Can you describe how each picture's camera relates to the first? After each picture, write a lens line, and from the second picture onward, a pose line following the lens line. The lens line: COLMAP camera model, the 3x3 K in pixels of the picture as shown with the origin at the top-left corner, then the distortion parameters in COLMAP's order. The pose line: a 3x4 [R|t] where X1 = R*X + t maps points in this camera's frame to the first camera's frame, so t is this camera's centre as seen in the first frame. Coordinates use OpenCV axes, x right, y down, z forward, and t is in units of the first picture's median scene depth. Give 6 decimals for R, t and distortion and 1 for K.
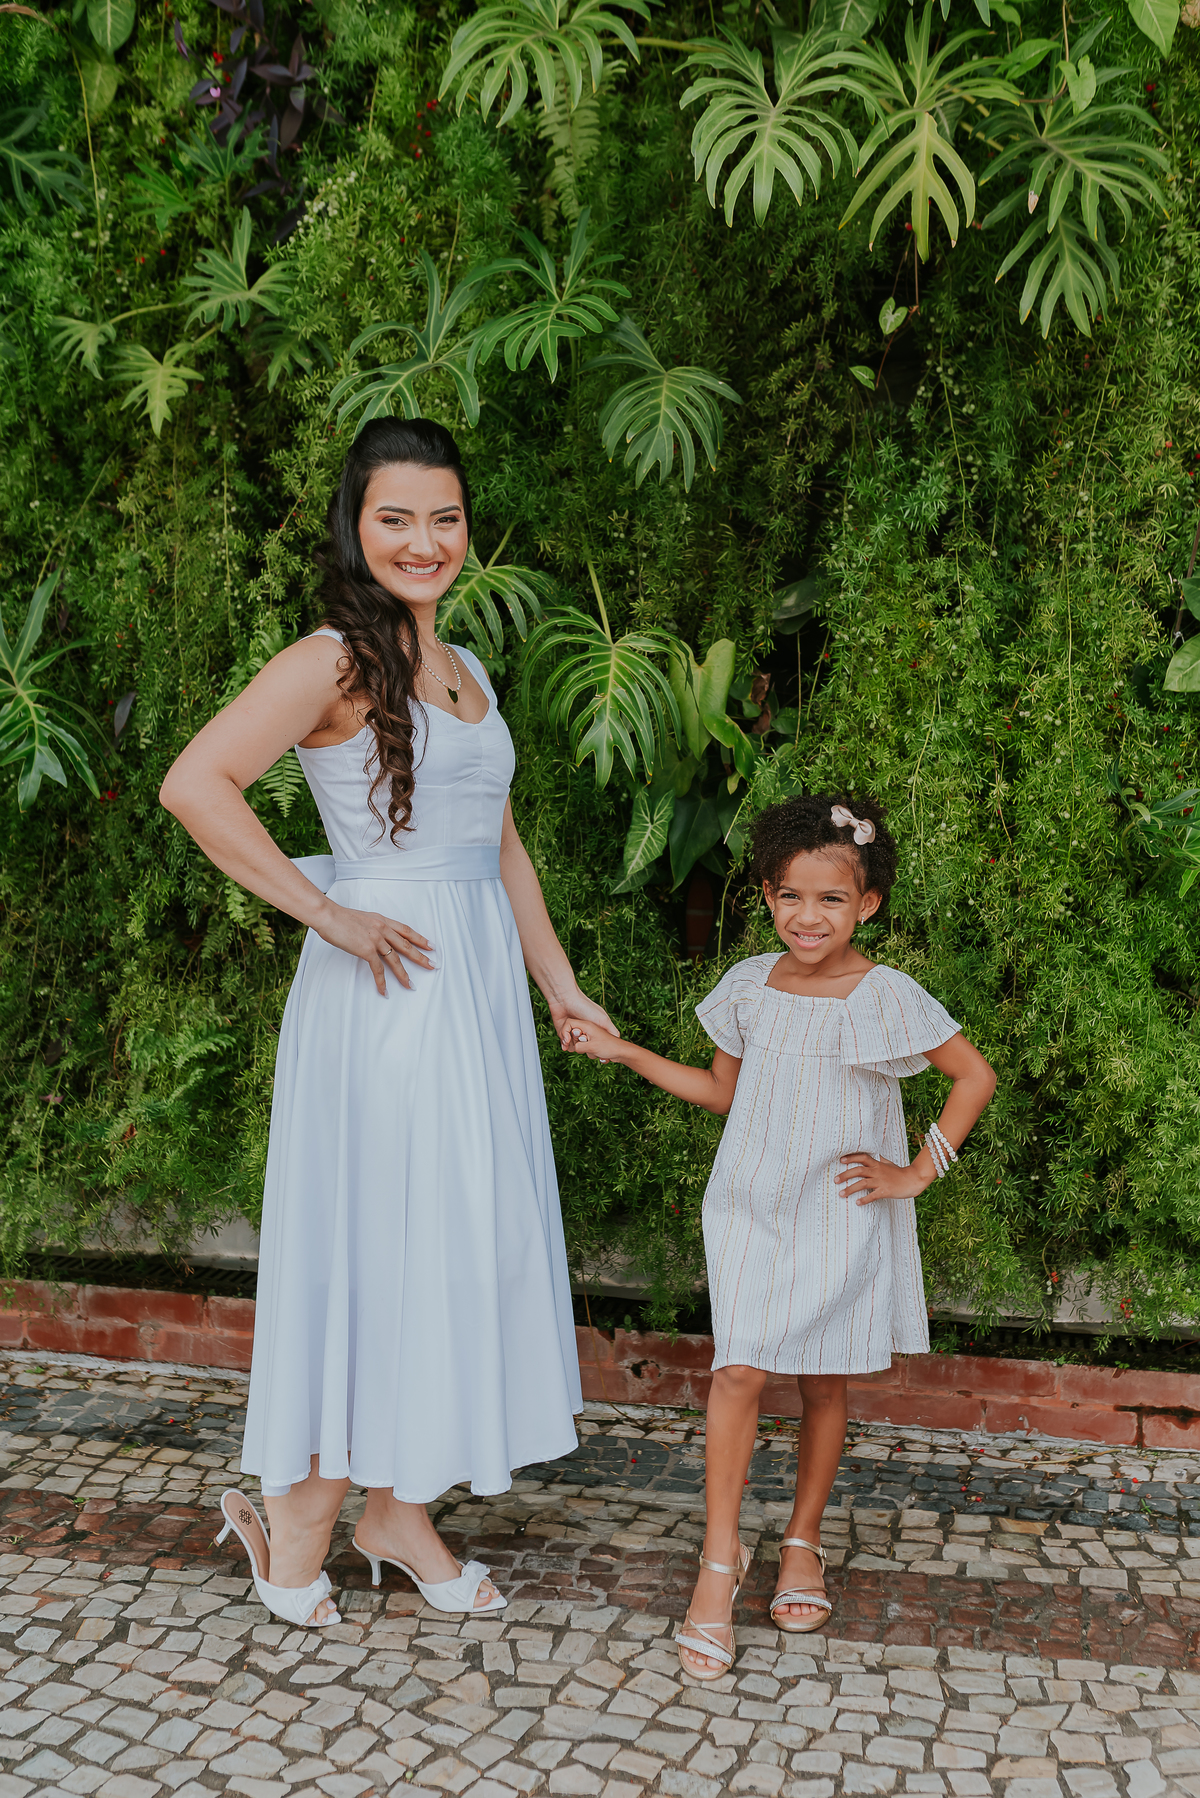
lens RADIAL K [[1805.1, 0, 638.3], [0, 1805.1, 956.8], [0, 0, 1]] dist [-0.002544, -0.006485]
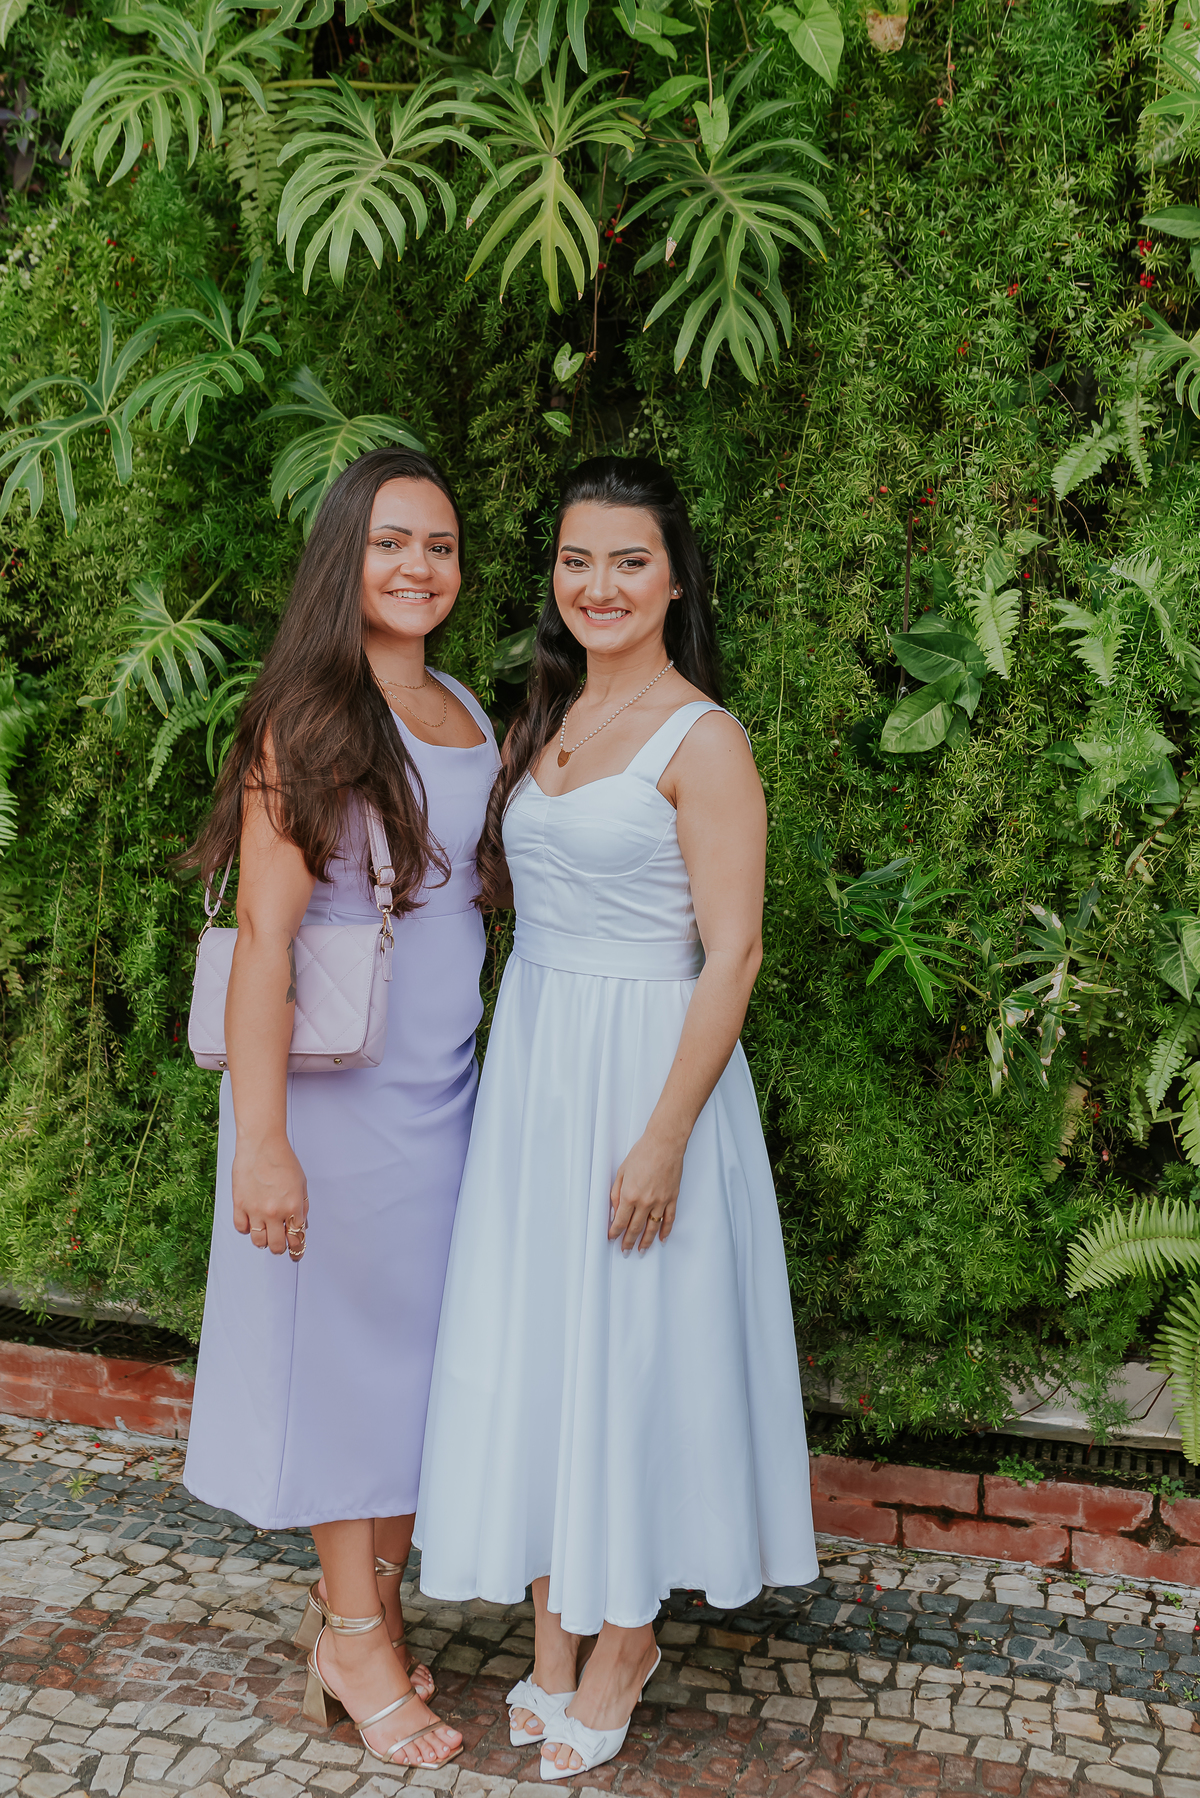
lens RADIAL K [[1805.5, 0, 621.2], [0, 1805.5, 877.6], [0, 0, 1]] dist [-0.007241, 0.010145]
pose [[0.995964, 0.009675, -0.089229, 0.242309], [-0.011105, 0.999817, -0.015548, -0.066220], [0.089062, 0.016477, 0.995890, 0.058555]]
